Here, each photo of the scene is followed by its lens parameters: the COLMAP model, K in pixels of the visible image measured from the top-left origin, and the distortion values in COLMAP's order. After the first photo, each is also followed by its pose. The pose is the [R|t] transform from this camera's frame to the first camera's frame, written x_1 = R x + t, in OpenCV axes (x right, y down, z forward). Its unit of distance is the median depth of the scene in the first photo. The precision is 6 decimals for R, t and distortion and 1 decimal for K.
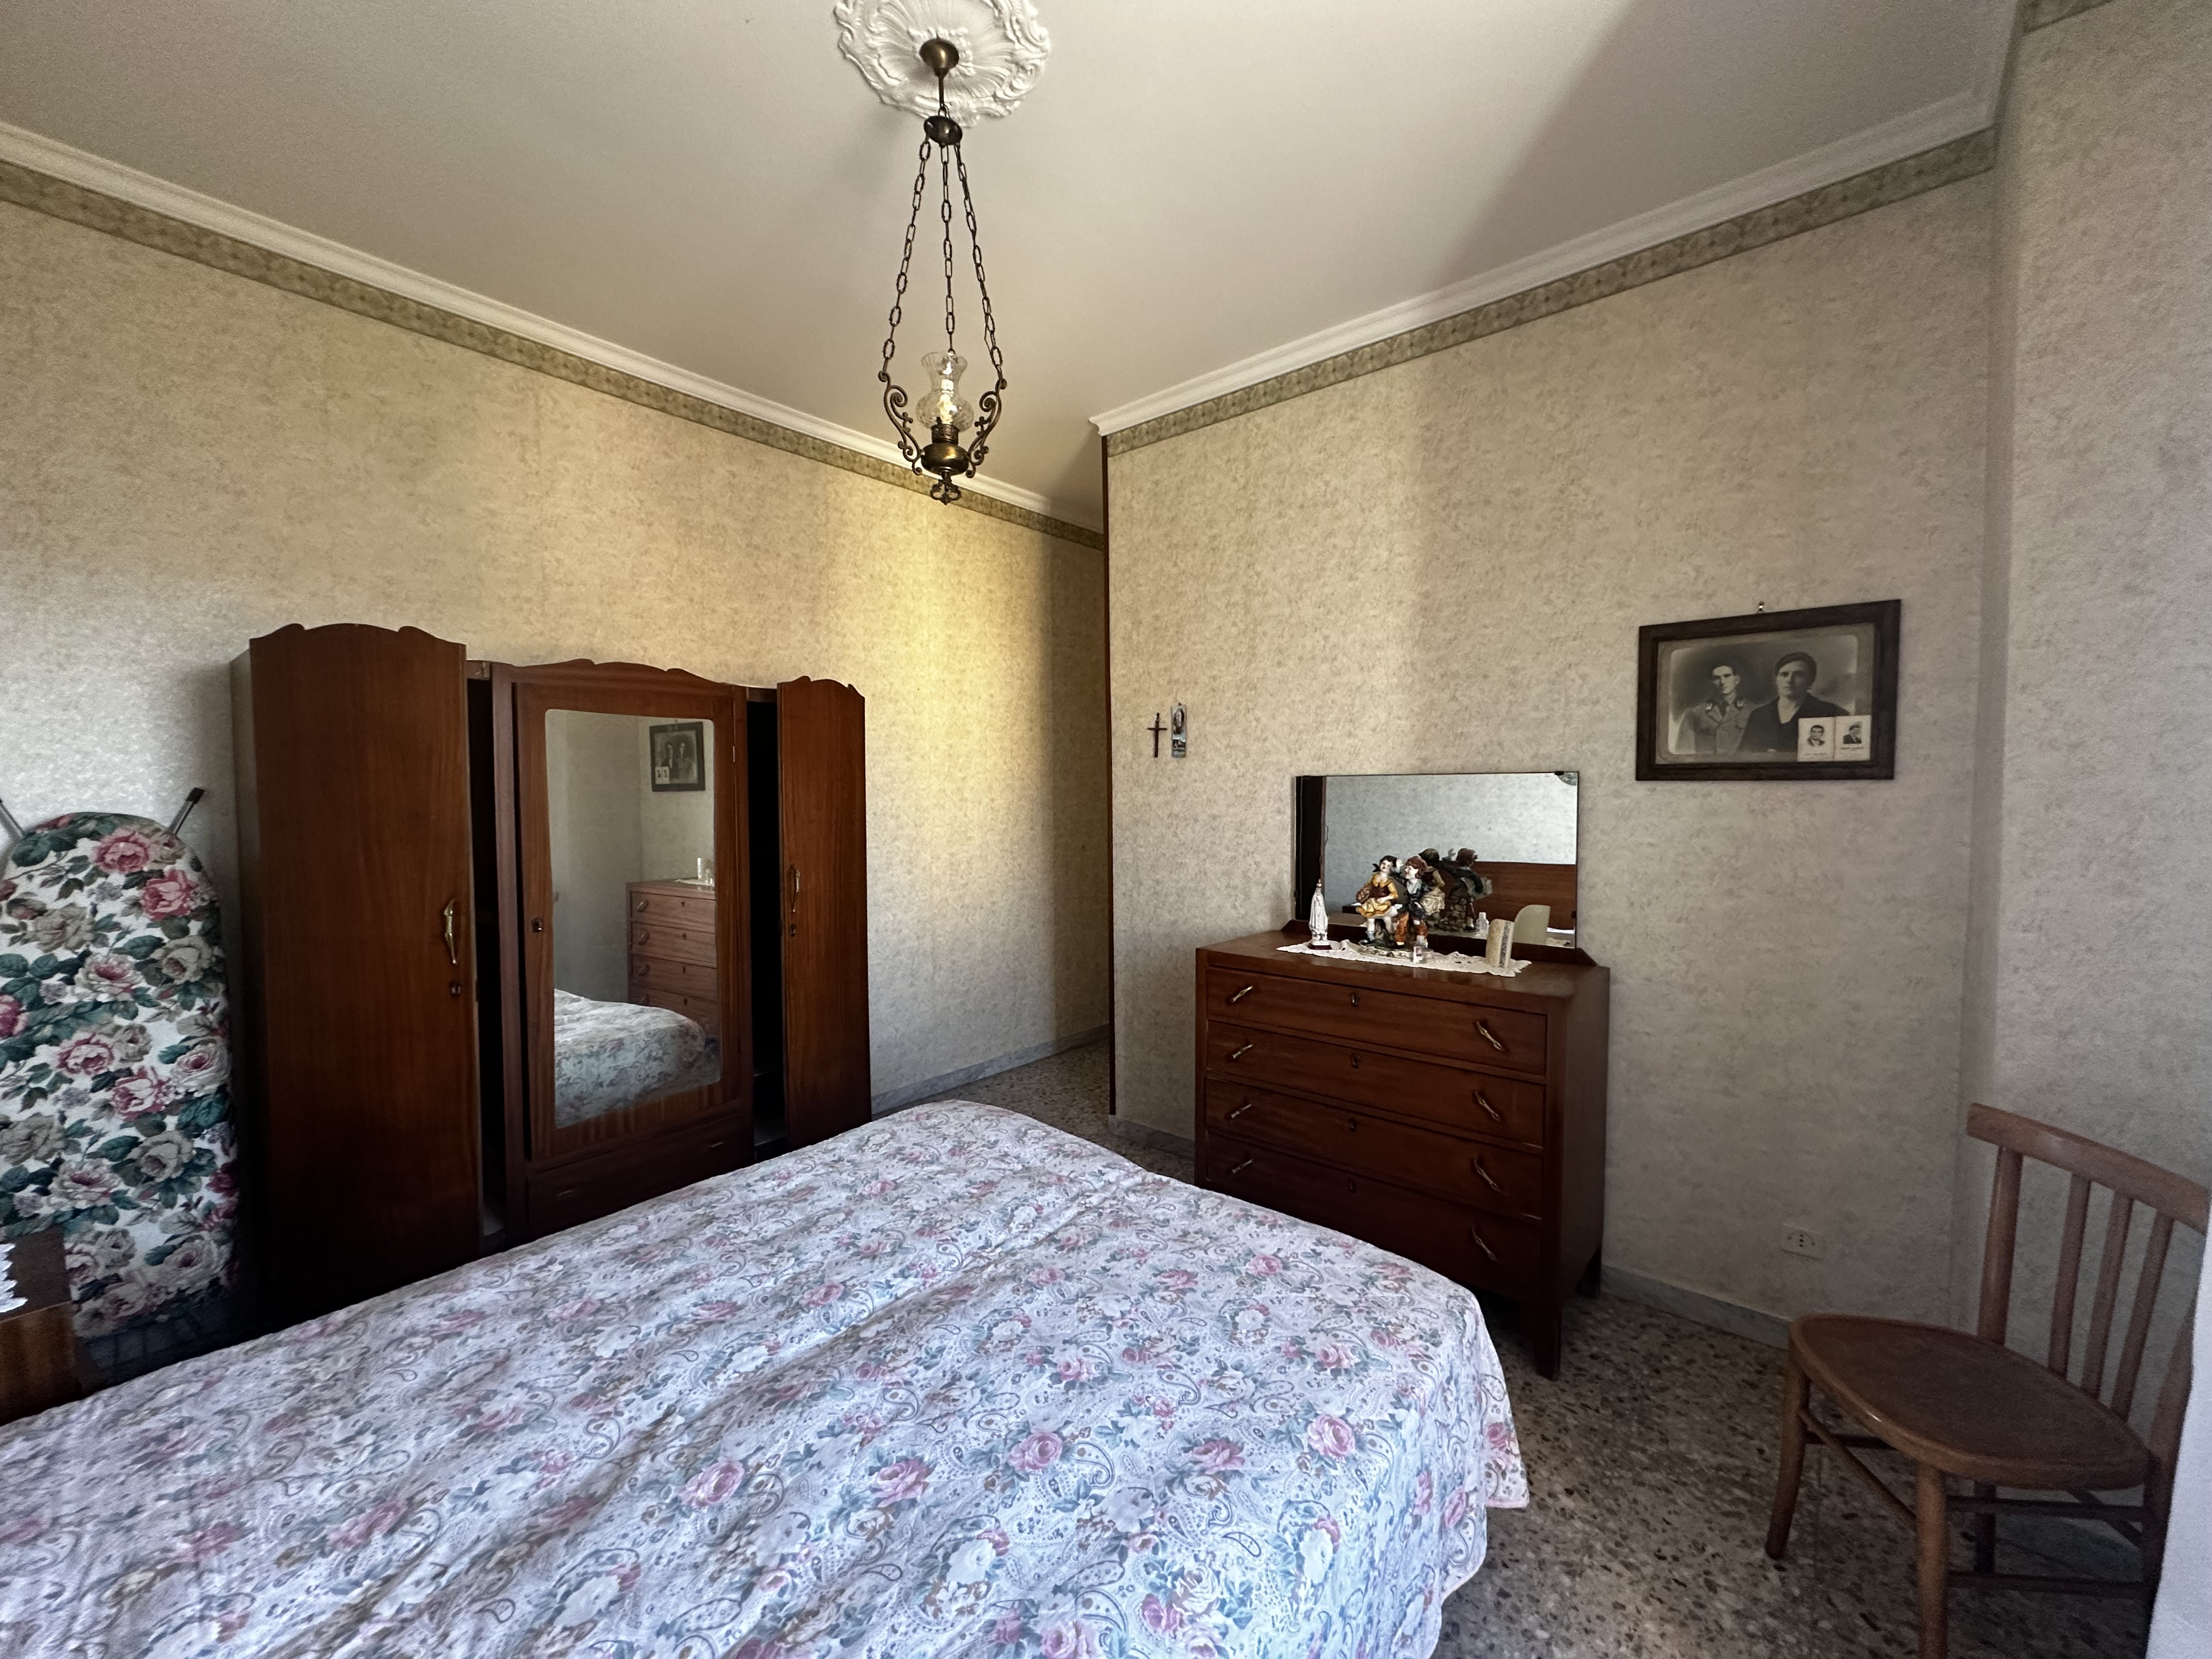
lens RADIAL K [[880.7, 0, 1107.2], [0, 880.7, 826.1], [0, 0, 1]] dist [-0.004339, 0.001250]
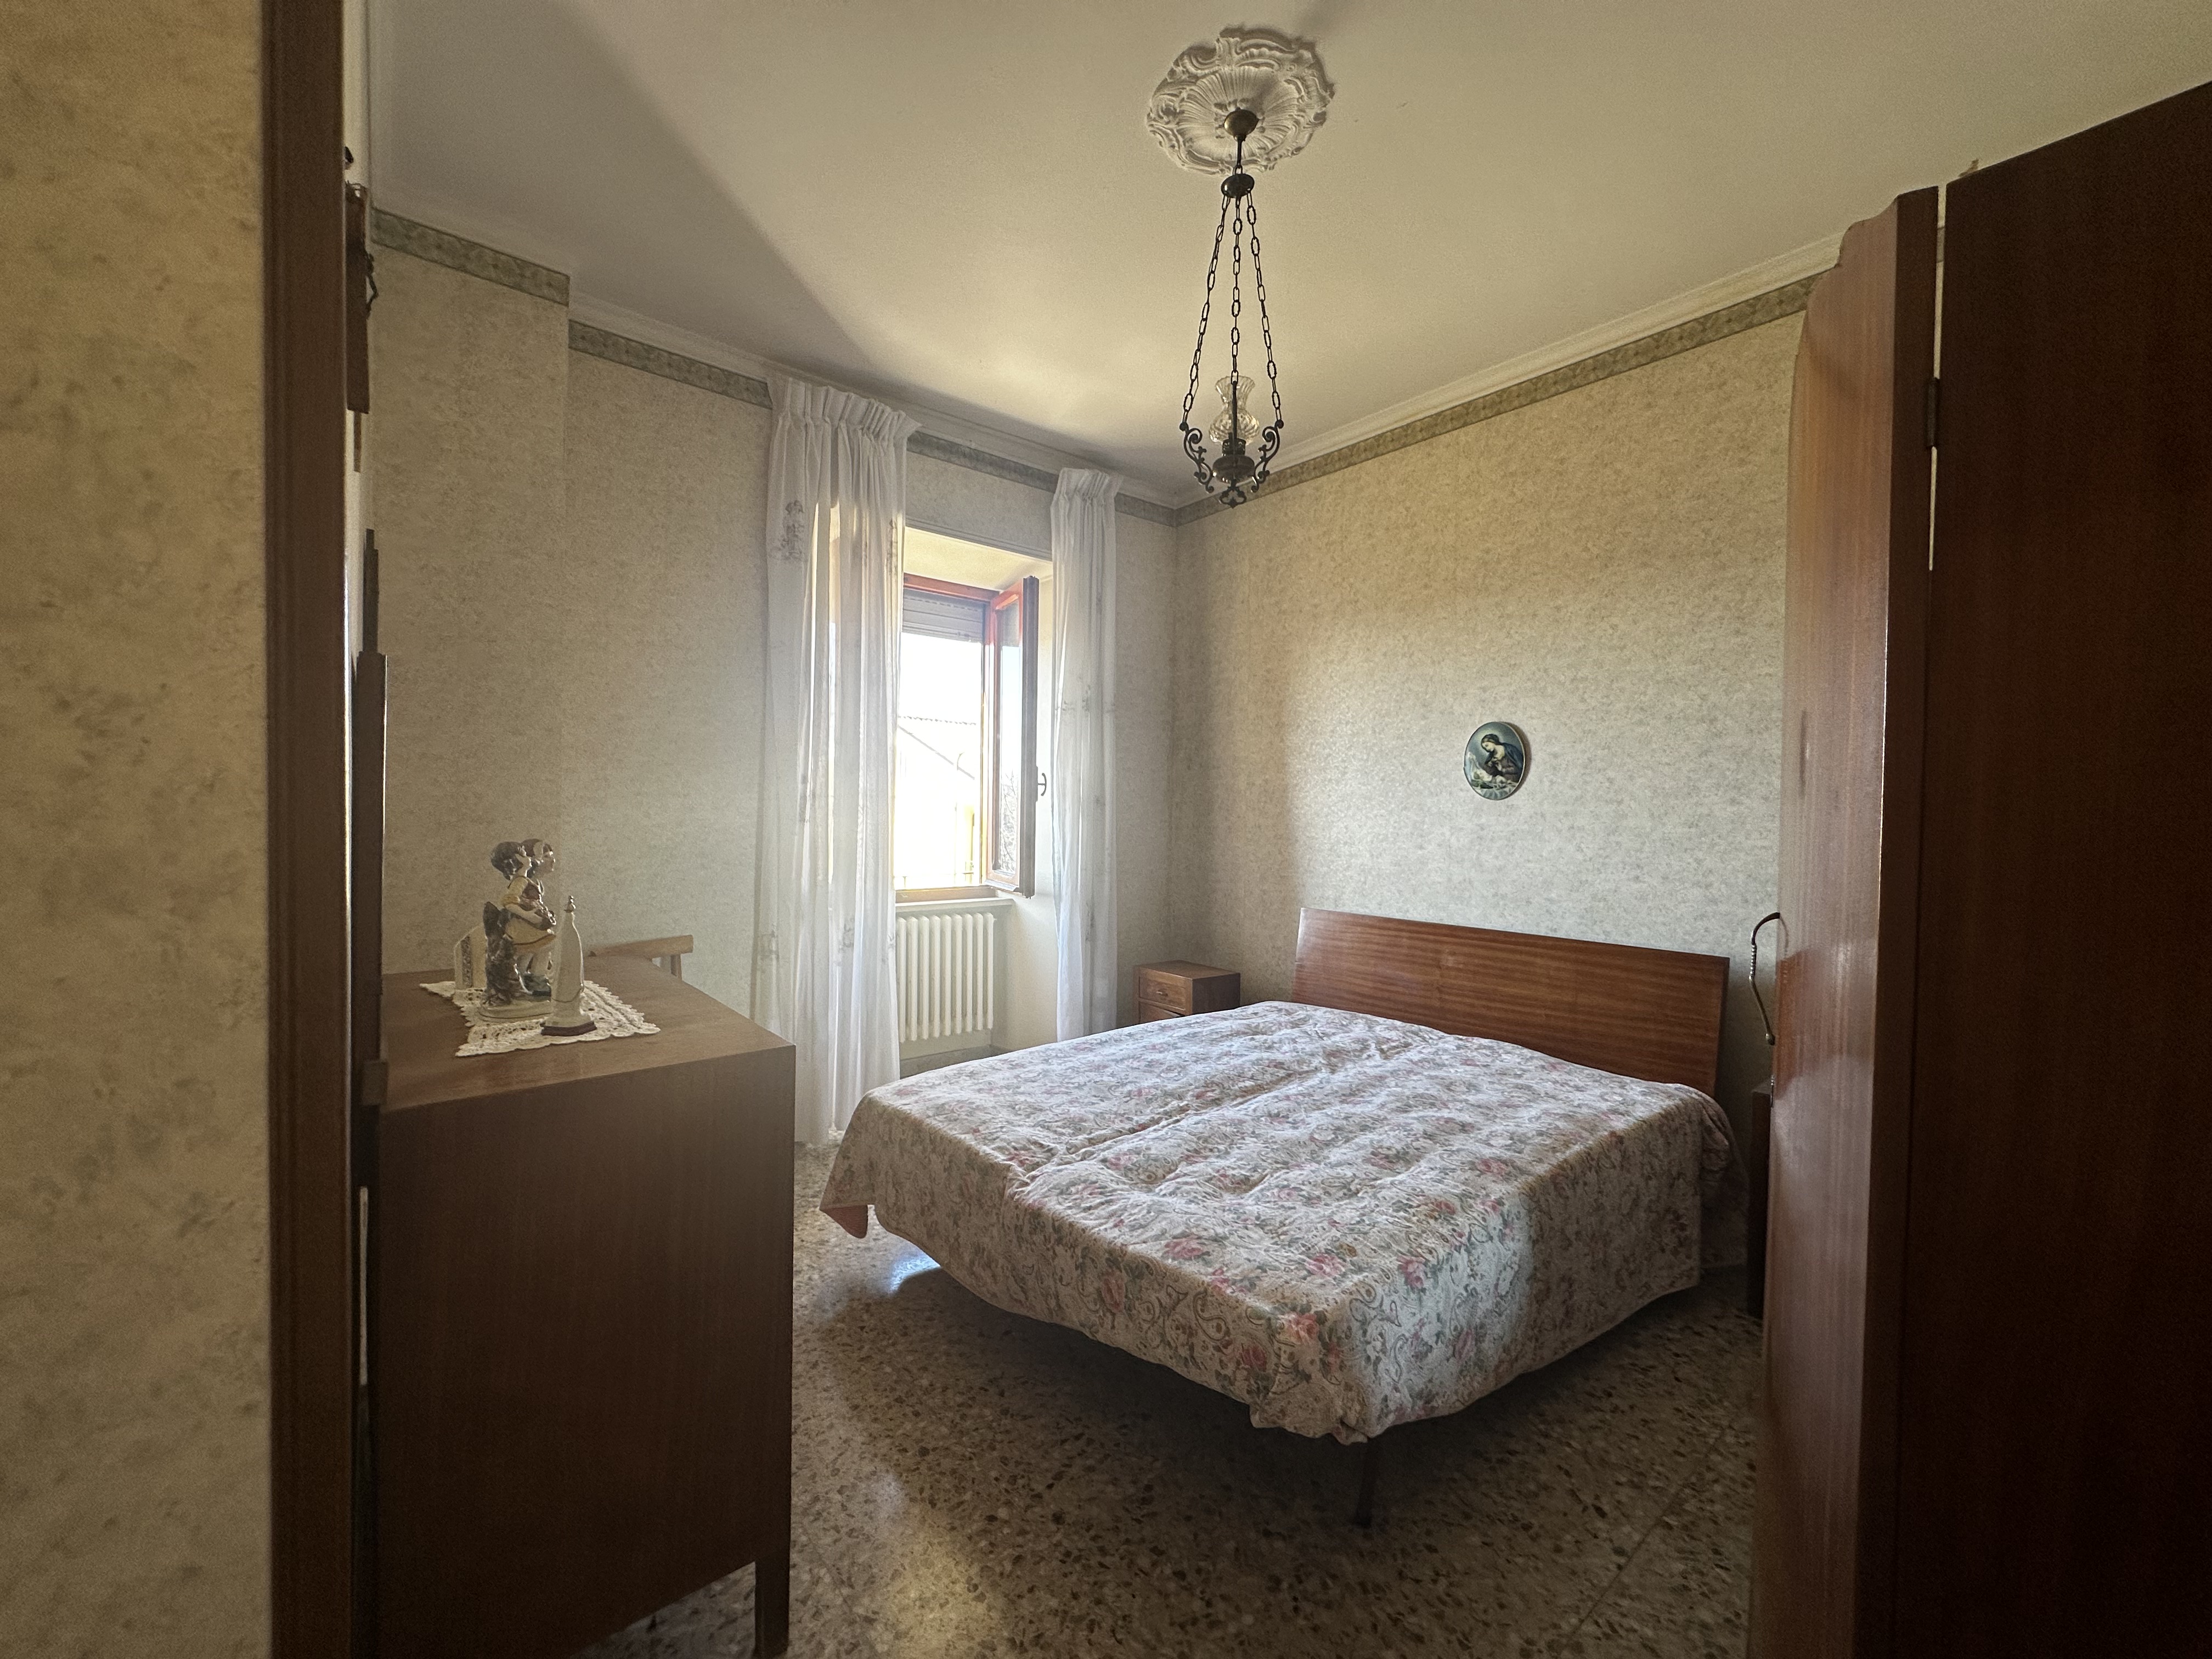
lens RADIAL K [[880.7, 0, 1107.2], [0, 880.7, 826.1], [0, 0, 1]] dist [-0.004339, 0.001250]
pose [[-0.984851, -0.017305, 0.172539, -0.269498], [-0.007746, 0.998405, 0.055925, -0.020499], [-0.173231, 0.053741, -0.983414, 2.572226]]
